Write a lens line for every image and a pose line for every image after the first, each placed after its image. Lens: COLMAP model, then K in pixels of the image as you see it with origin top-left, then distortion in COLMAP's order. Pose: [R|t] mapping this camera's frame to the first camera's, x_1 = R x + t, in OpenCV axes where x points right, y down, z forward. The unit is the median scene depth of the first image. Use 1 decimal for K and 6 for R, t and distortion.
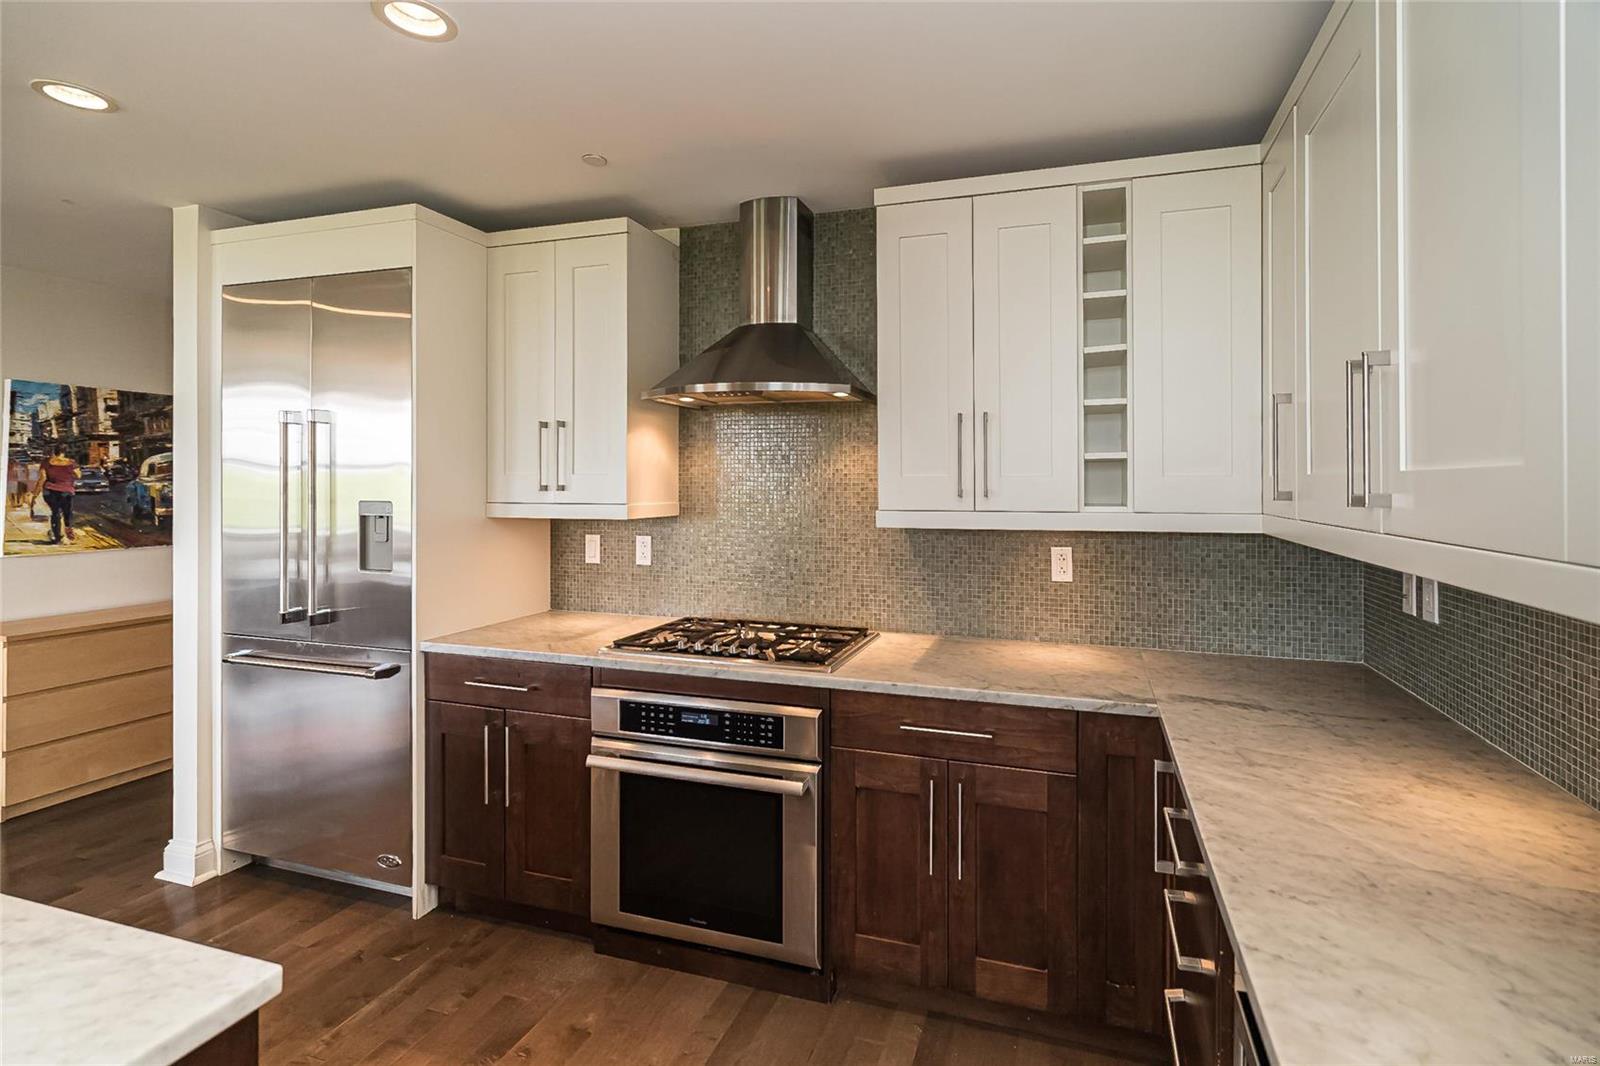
lens RADIAL K [[781.6, 0, 898.4], [0, 781.6, 483.6], [0, 0, 1]] dist [0.000592, -0.006723]
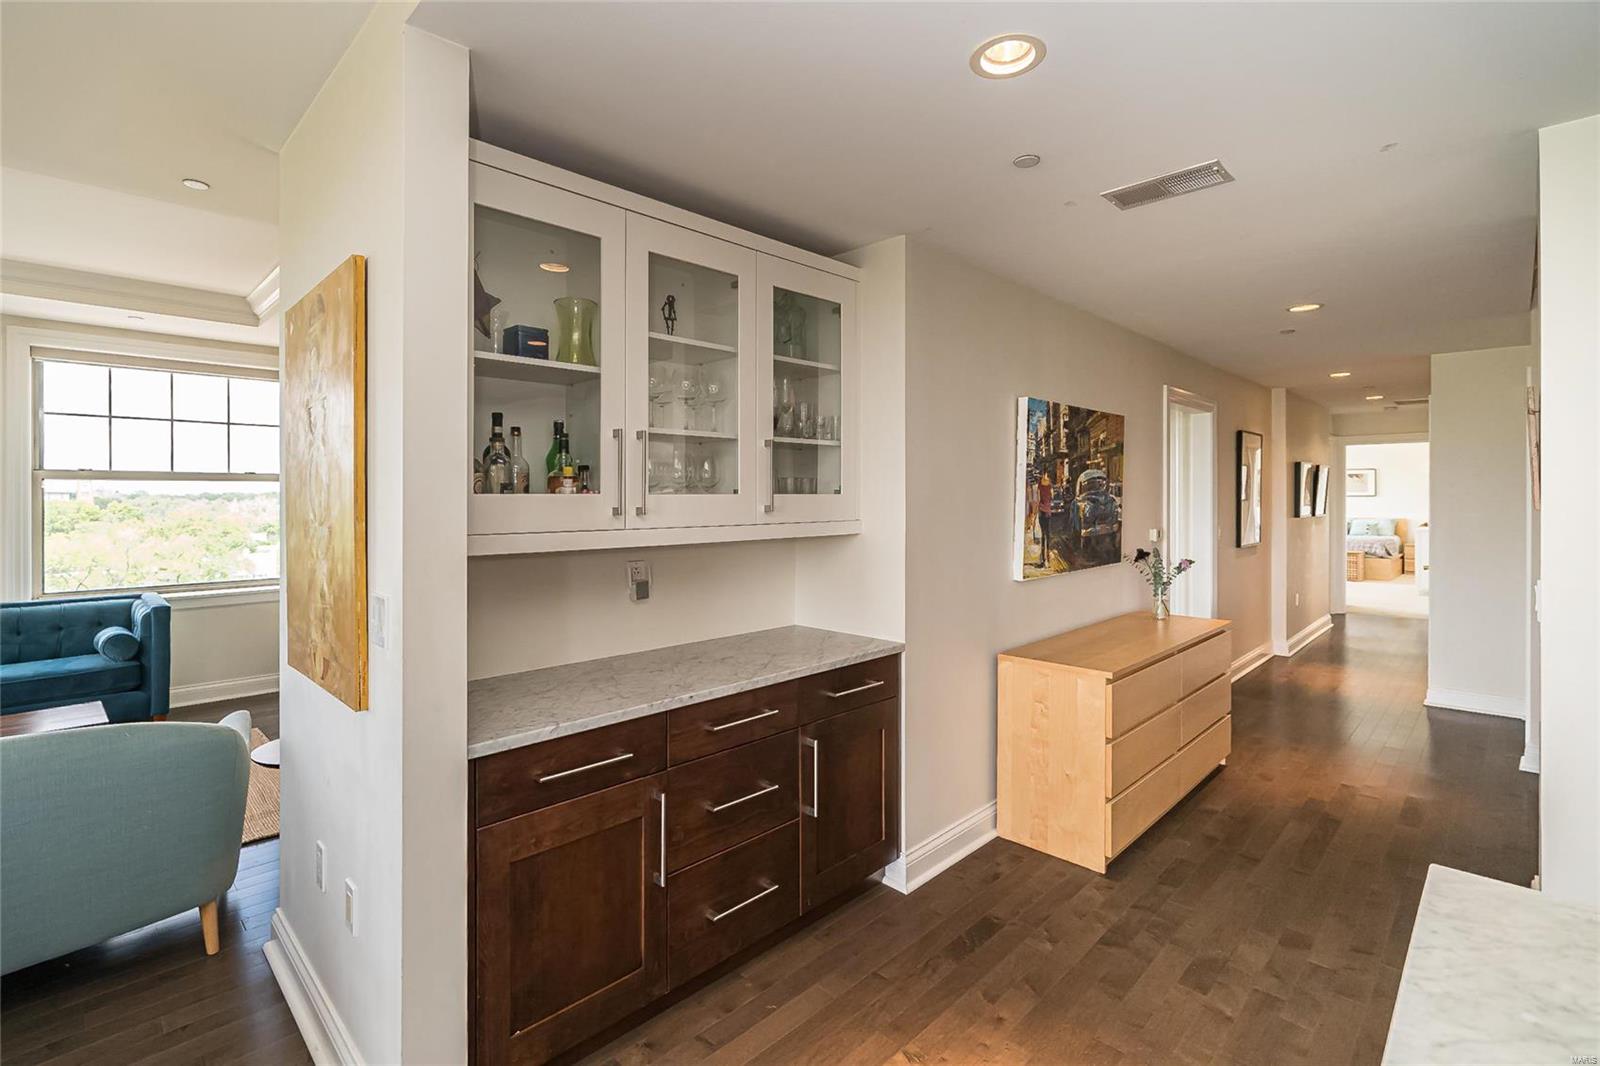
lens RADIAL K [[729.7, 0, 802.8], [0, 729.7, 493.4], [0, 0, 1]] dist [-0.000475, 0.000285]
pose [[0.889328, -0.008025, -0.457199, -0.965106], [0.006262, 0.999966, -0.005370, -0.010703], [0.457227, 0.001913, 0.889348, 0.064625]]
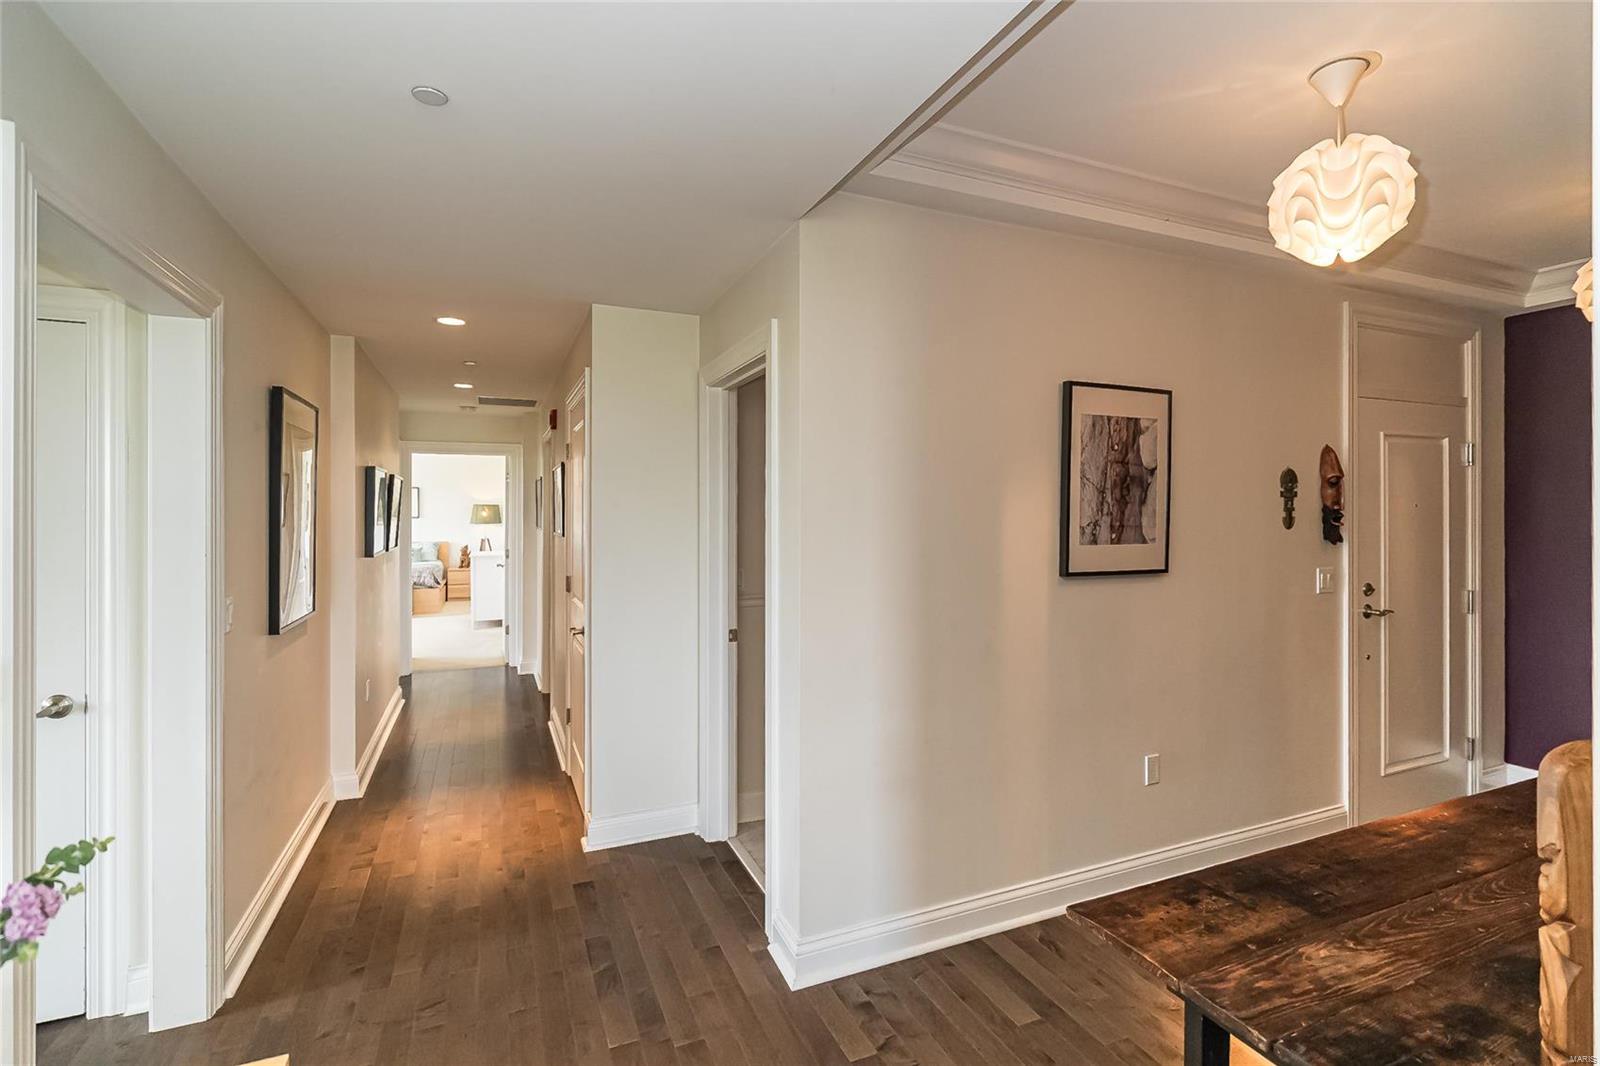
lens RADIAL K [[731.0, 0, 798.7], [0, 731.0, 512.7], [0, 0, 1]] dist [0.001627, 0.000935]
pose [[0.760941, -0.007726, 0.648775, -0.925766], [0.007825, 0.999966, 0.002731, -0.017623], [-0.648774, 0.002998, 0.760975, 0.986875]]
